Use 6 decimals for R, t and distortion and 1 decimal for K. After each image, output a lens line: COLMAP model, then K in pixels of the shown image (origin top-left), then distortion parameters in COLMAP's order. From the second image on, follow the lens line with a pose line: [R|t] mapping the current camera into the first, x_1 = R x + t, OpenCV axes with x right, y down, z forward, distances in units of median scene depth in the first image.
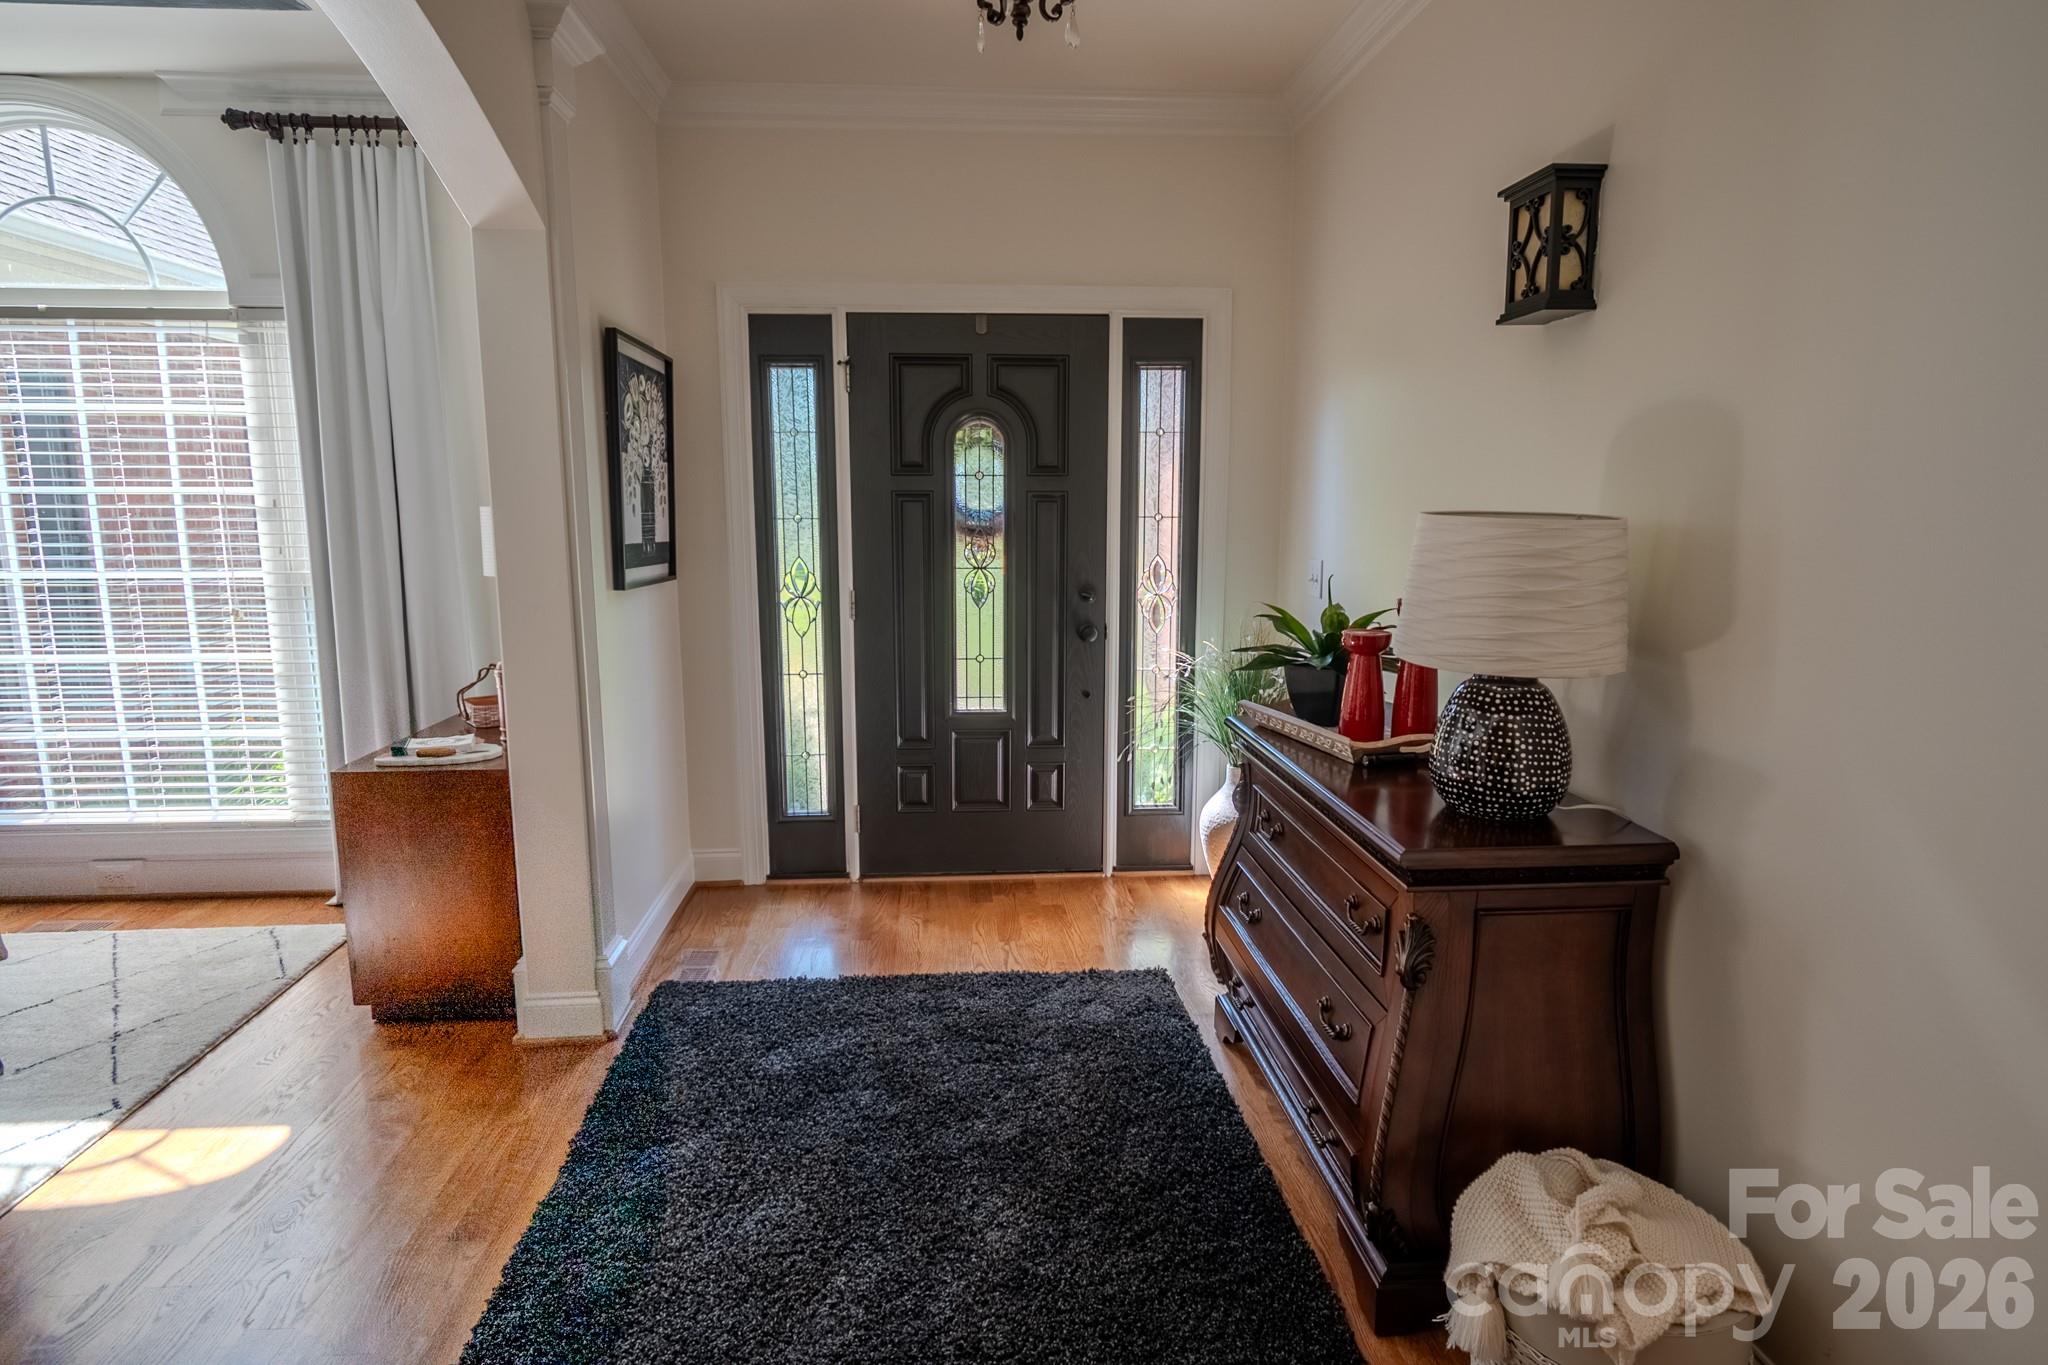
lens RADIAL K [[1155.8, 0, 1020.8], [0, 1155.8, 687.9], [0, 0, 1]] dist [0.005210, -0.003012]
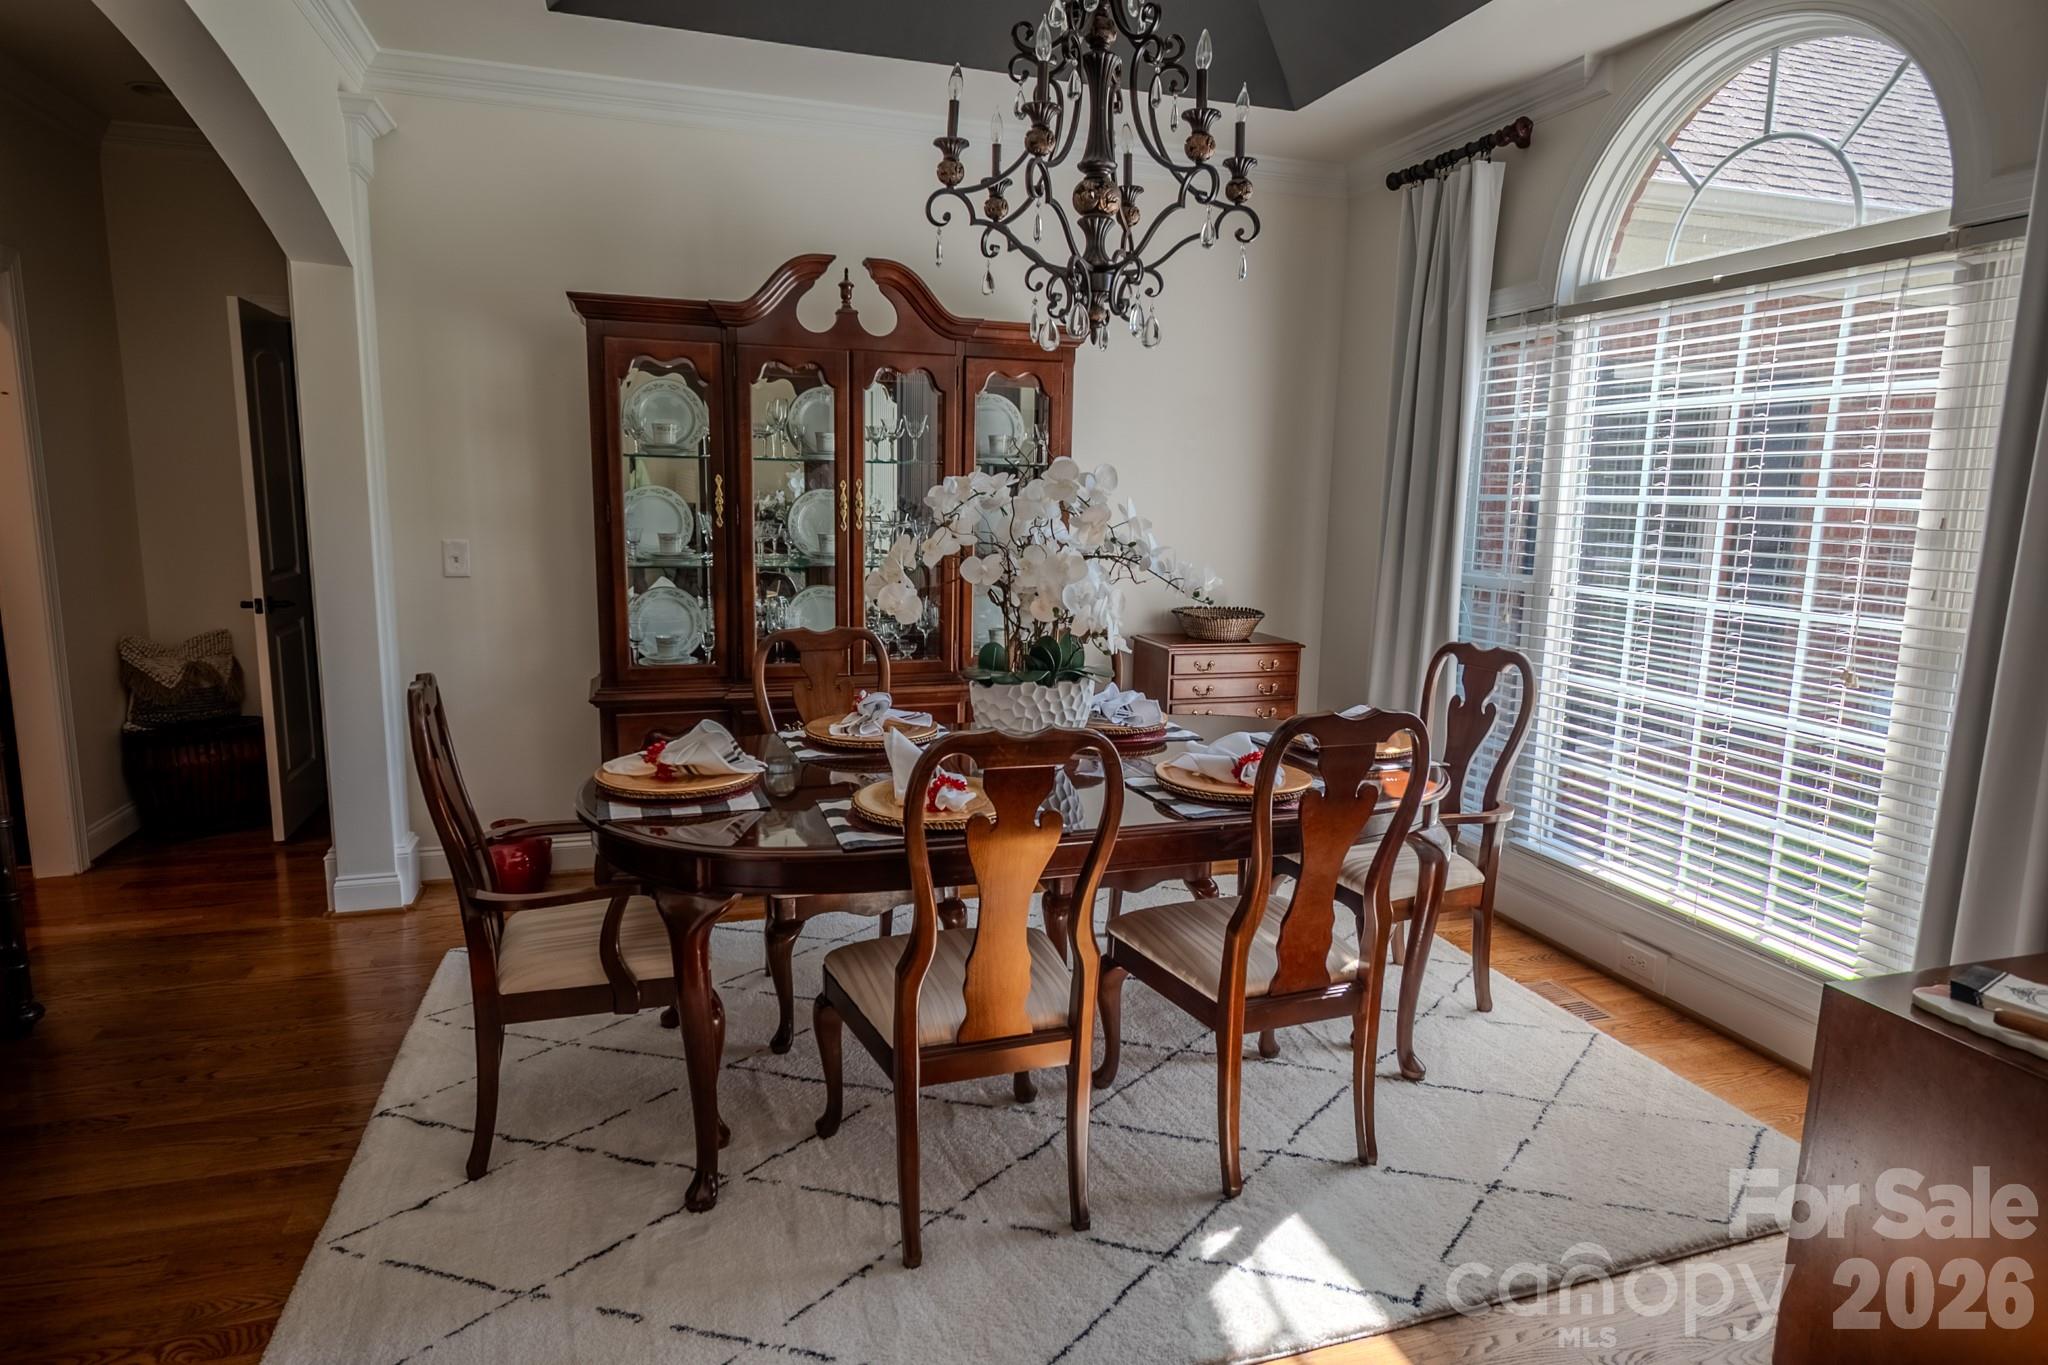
lens RADIAL K [[1155.8, 0, 1016.5], [0, 1155.8, 675.1], [0, 0, 1]] dist [0.005210, -0.003012]
pose [[0.230492, 0.156638, -0.960384, -0.119737], [-0.181164, 0.976611, 0.115805, -0.055924], [0.956061, 0.147295, 0.253478, 0.340641]]
